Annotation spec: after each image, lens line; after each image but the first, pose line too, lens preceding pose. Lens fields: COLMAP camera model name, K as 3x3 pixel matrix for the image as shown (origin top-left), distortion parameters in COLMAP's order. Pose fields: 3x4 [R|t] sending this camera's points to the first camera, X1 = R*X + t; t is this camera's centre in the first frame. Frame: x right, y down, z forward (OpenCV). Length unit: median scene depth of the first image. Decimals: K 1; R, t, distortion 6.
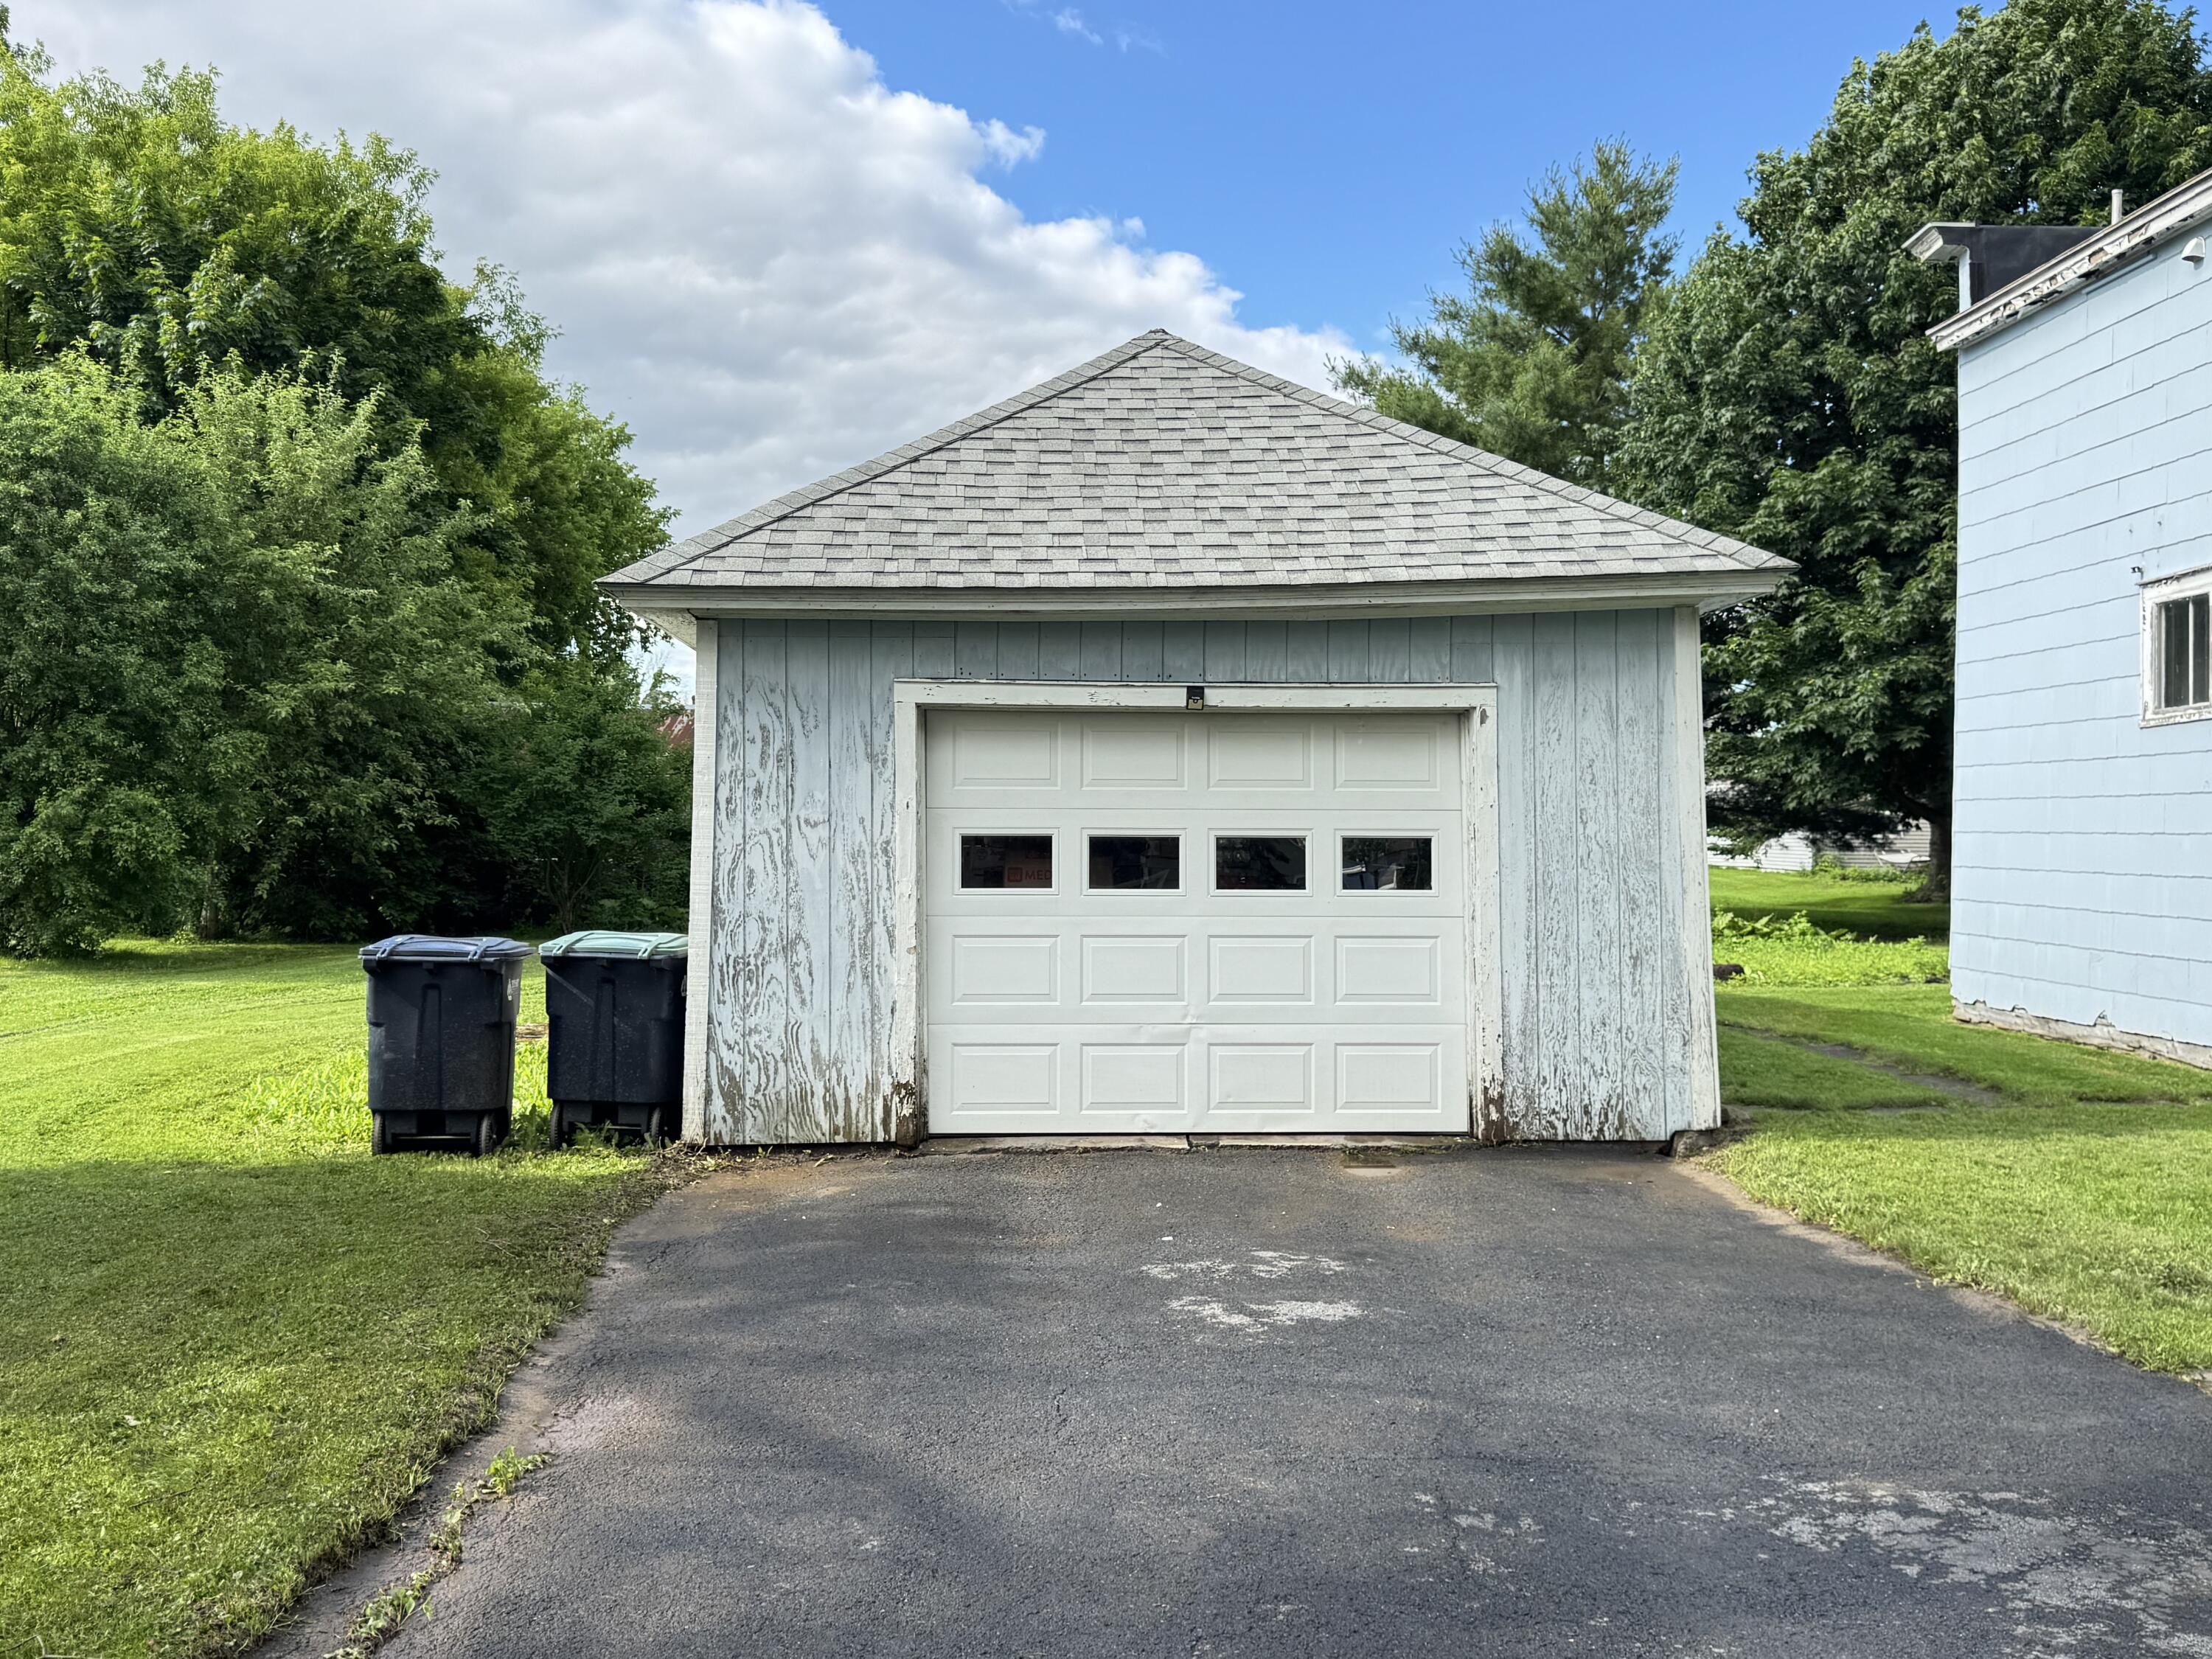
lens RADIAL K [[2028.6, 0, 1106.0], [0, 2028.6, 829.5], [0, 0, 1]] dist [0.091990, -0.131079]
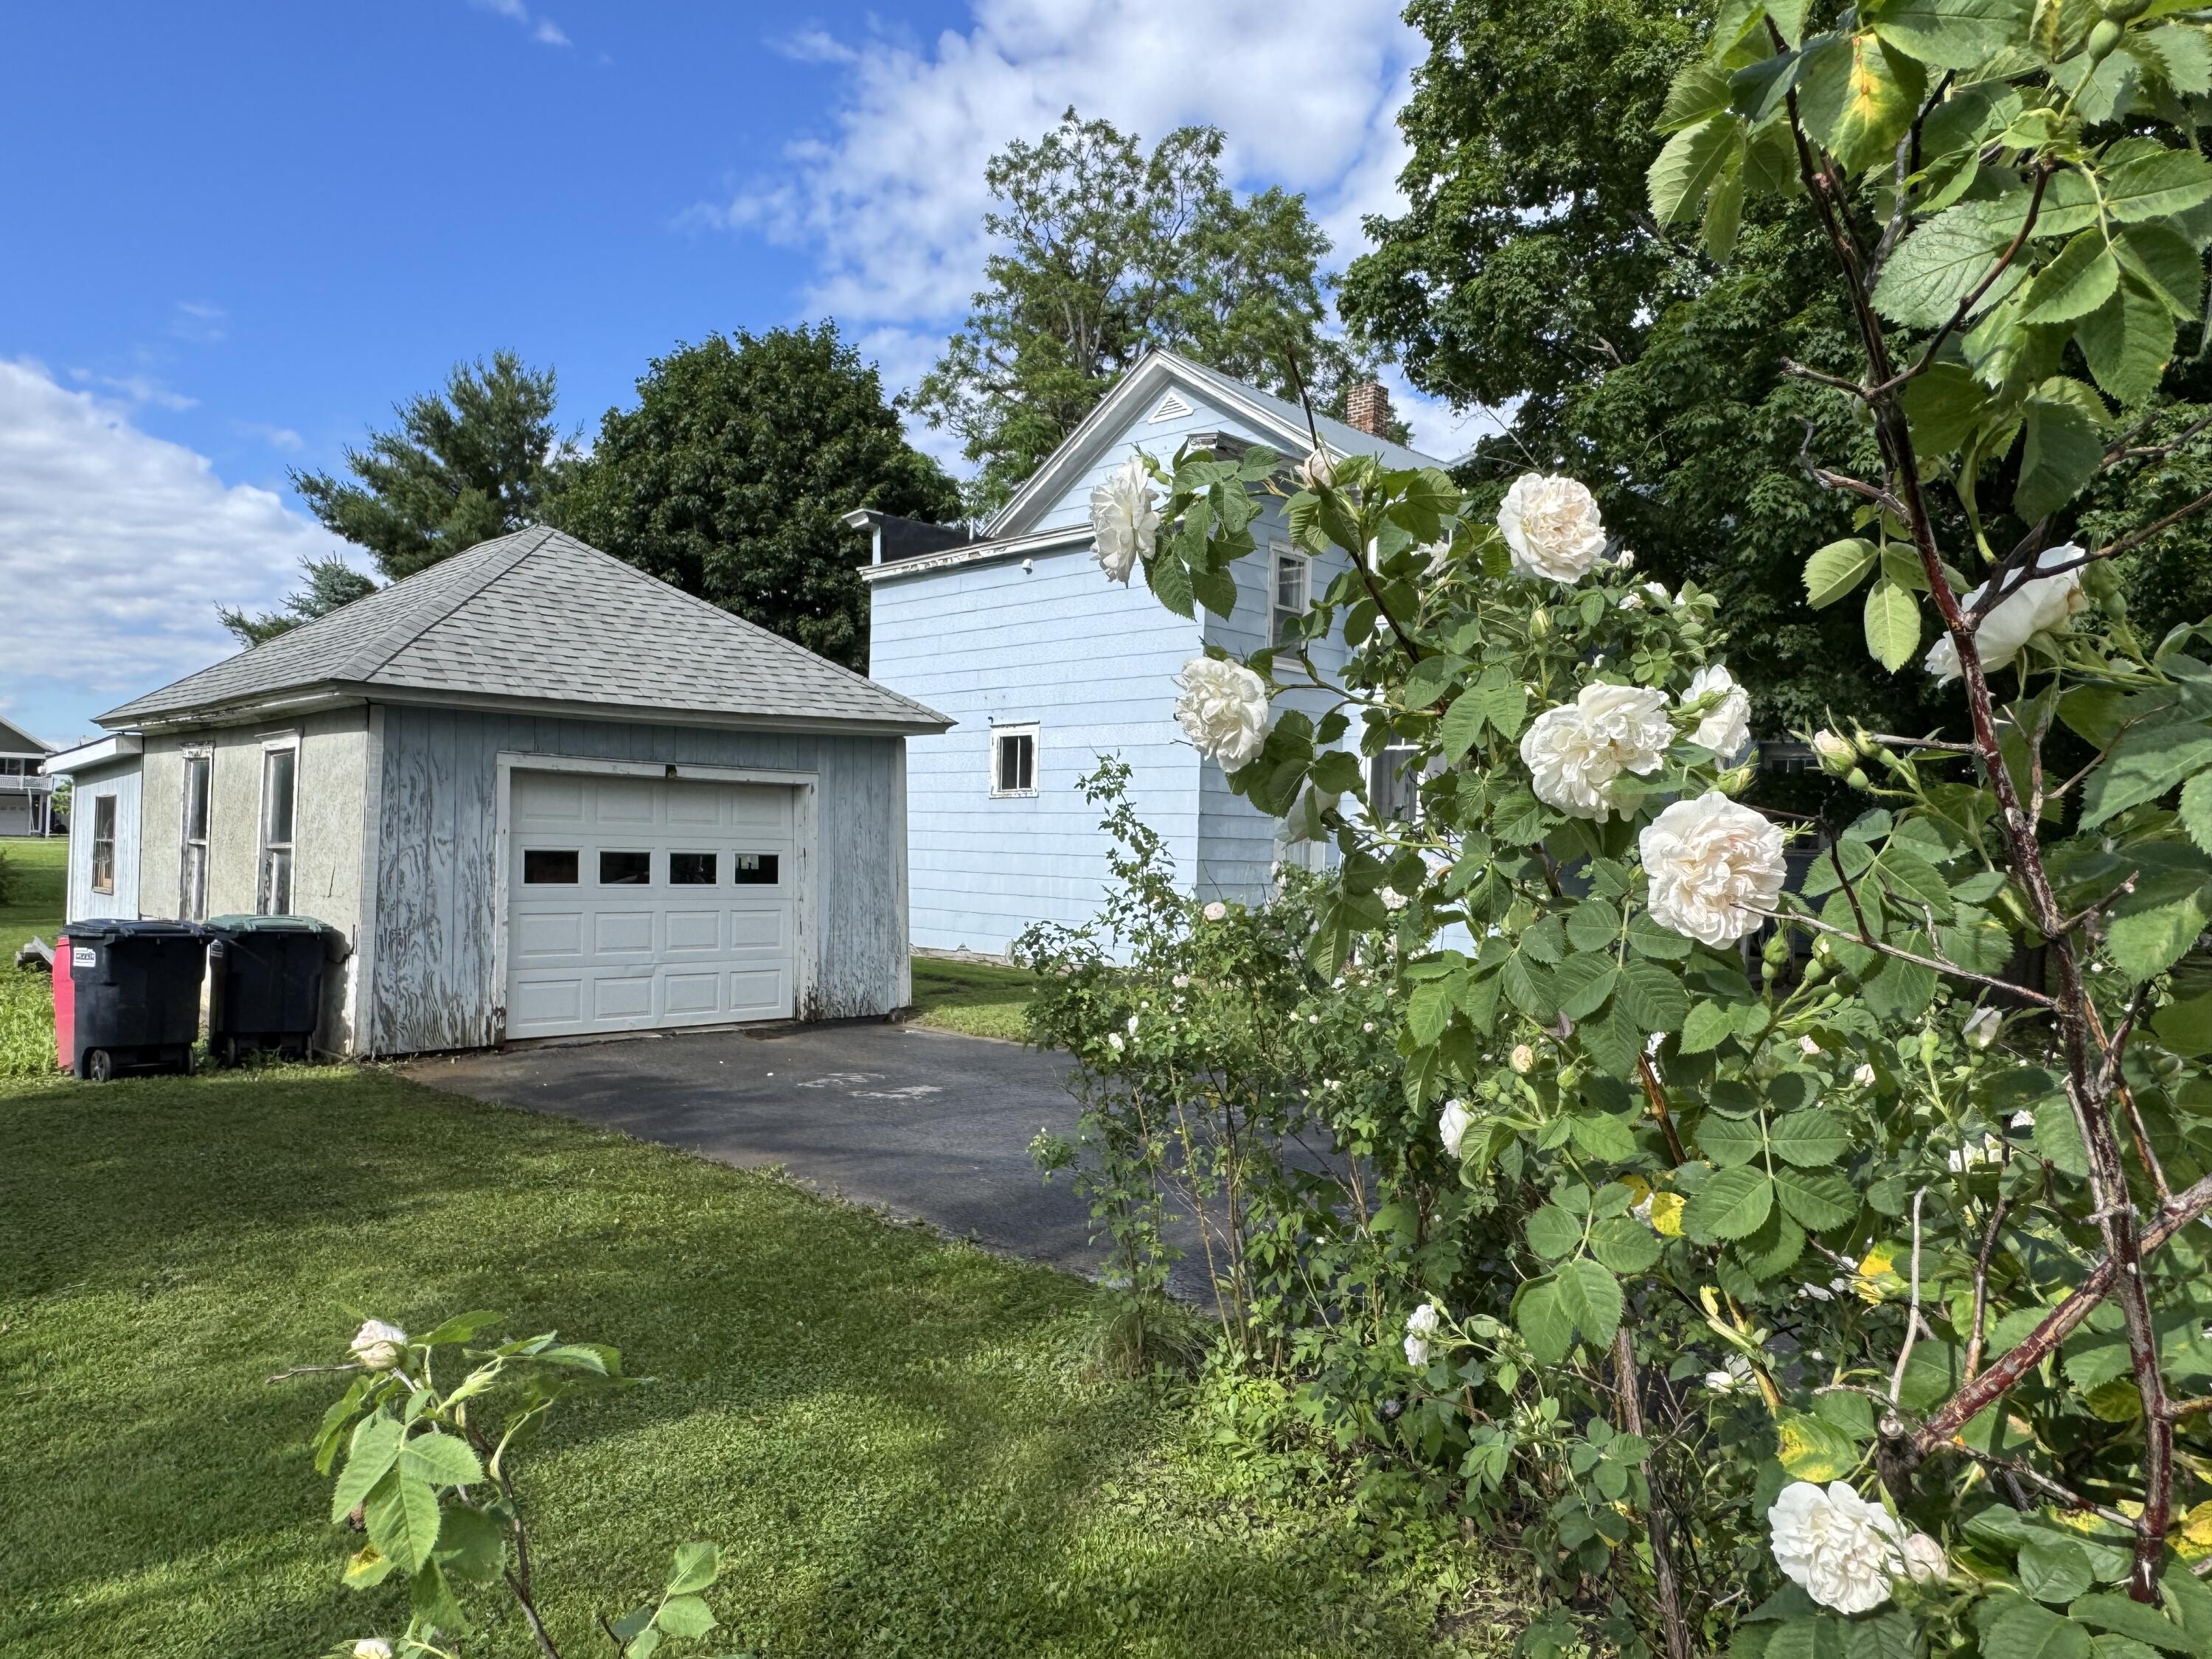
lens RADIAL K [[1492.6, 0, 1106.0], [0, 1492.6, 829.5], [0, 0, 1]] dist [-0.000488, -0.000777]
pose [[0.727746, 0.023129, 0.685457, -0.541743], [-0.023974, 0.999678, -0.008278, -0.014750], [-0.685428, -0.010409, 0.728066, -0.159626]]
